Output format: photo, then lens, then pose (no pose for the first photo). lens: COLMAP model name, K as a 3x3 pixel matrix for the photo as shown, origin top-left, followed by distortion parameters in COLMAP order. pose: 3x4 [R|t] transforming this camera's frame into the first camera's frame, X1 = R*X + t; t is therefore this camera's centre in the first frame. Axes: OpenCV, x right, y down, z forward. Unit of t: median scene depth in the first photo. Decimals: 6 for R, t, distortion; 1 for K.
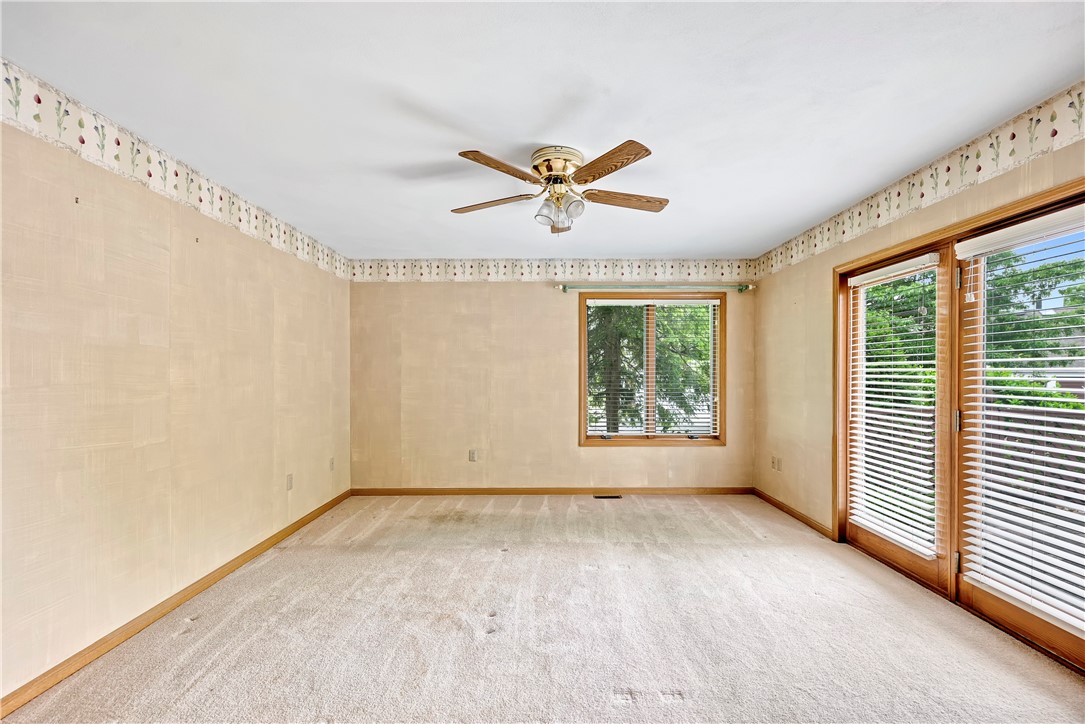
lens RADIAL K [[460.1, 0, 544.0], [0, 460.1, 369.5], [0, 0, 1]] dist [0.002847, -0.000162]
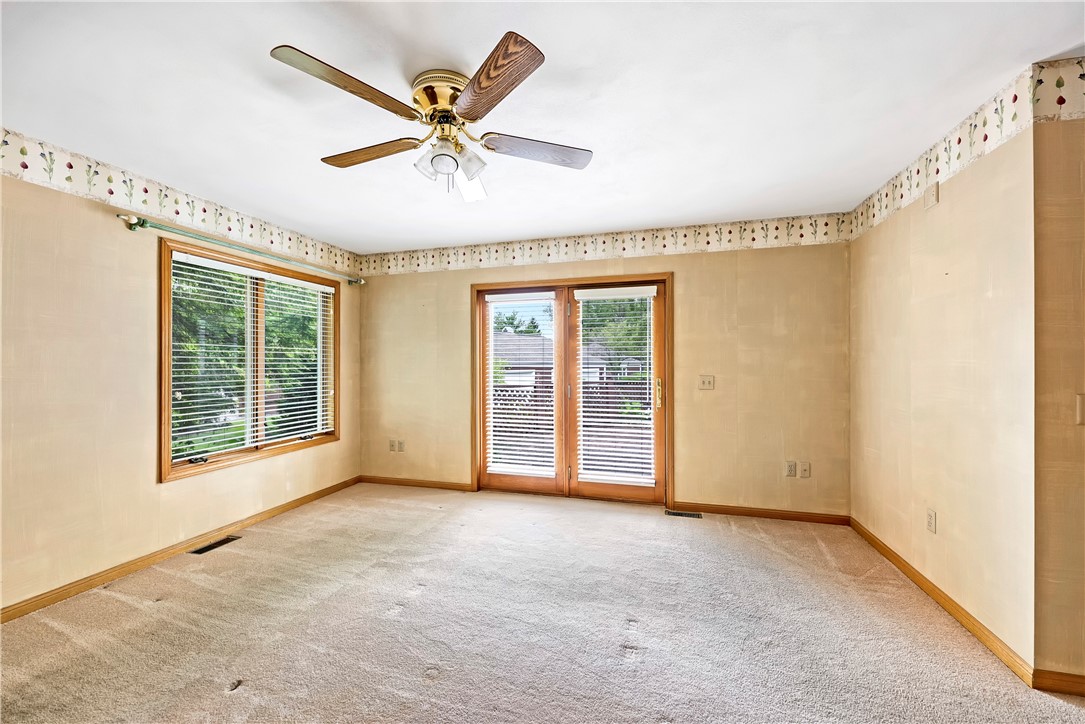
lens RADIAL K [[411.9, 0, 545.6], [0, 411.9, 359.9], [0, 0, 1]] dist [-0.000933, -0.000570]
pose [[0.267110, 0.006226, 0.963646, -0.387395], [-0.003845, 0.999978, -0.005395, 0.000395], [-0.963658, -0.002264, 0.267128, 0.418982]]
